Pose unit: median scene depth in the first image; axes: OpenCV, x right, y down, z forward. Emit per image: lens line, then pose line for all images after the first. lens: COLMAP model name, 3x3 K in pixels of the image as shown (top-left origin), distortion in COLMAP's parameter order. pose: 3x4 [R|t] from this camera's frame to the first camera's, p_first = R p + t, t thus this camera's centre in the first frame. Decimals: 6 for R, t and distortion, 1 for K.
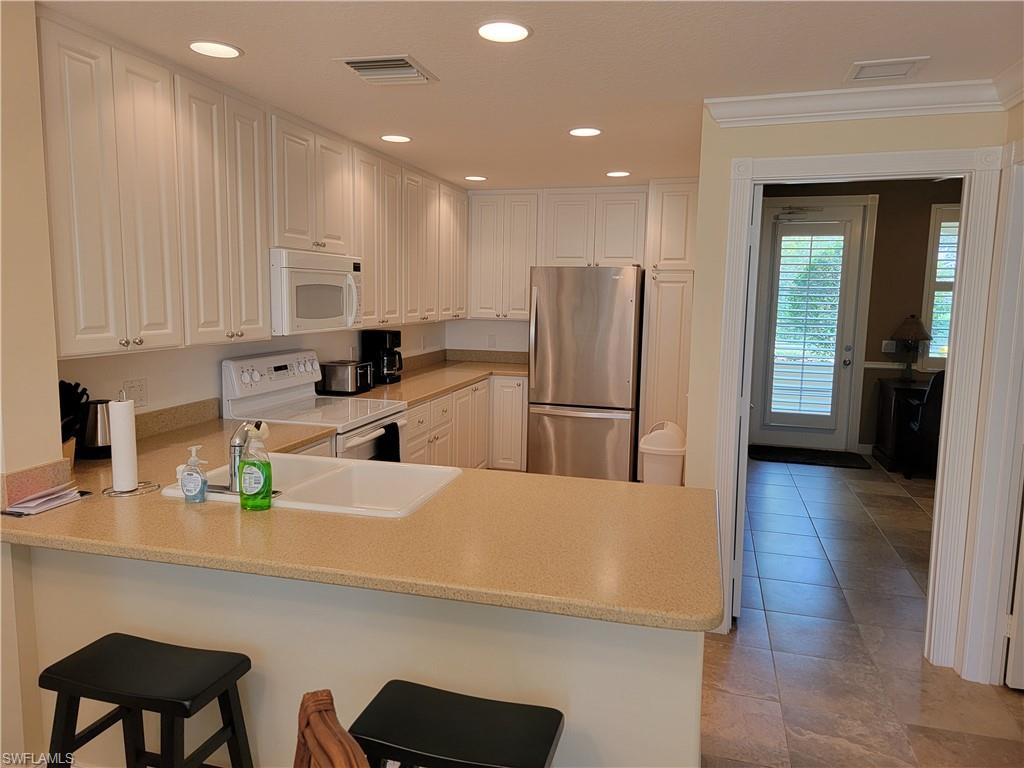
lens RADIAL K [[708.1, 0, 512.4], [0, 708.1, 380.2], [0, 0, 1]] dist [0.044516, -0.000596]
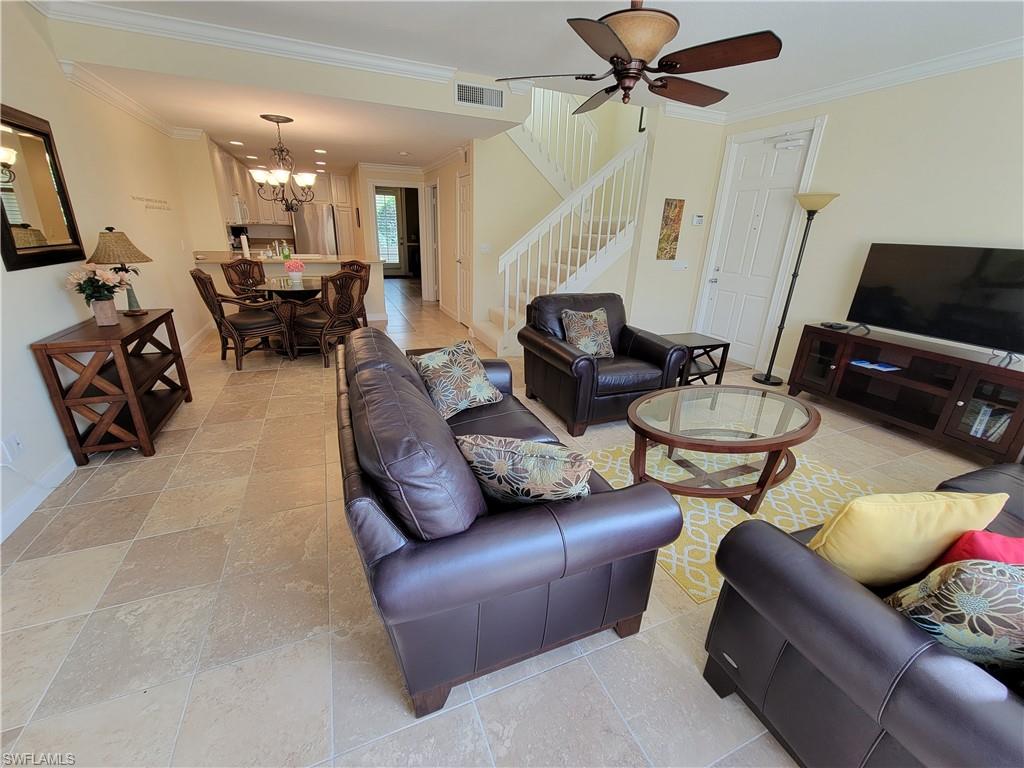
lens RADIAL K [[419.0, 0, 509.0], [0, 419.0, 383.7], [0, 0, 1]] dist [-0.001937, -0.000534]
pose [[0.782226, -0.208196, 0.587178, -0.301111], [0.055766, 0.962123, 0.266850, 0.092150], [-0.620494, -0.175992, 0.764208, -0.654749]]
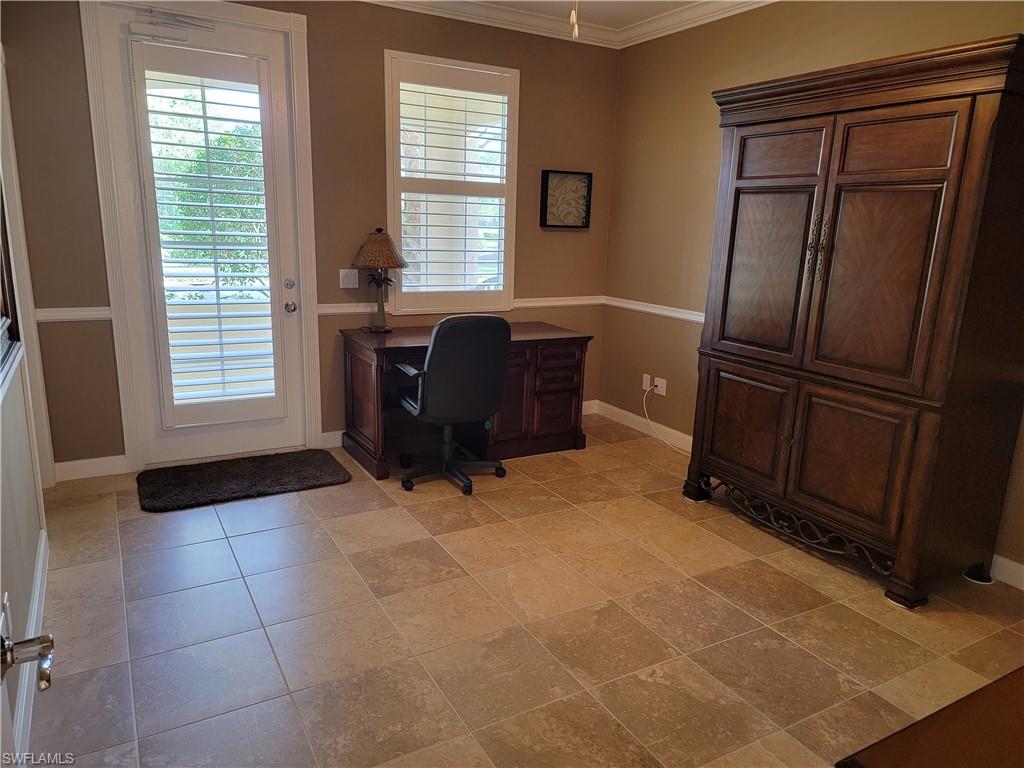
lens RADIAL K [[708.1, 0, 512.4], [0, 708.1, 380.2], [0, 0, 1]] dist [0.044516, -0.000596]
pose [[0.698542, -0.149419, 0.699795, 0.169980], [0.070247, 0.987552, 0.140738, -0.036451], [-0.712113, -0.049153, 0.700343, 0.447744]]
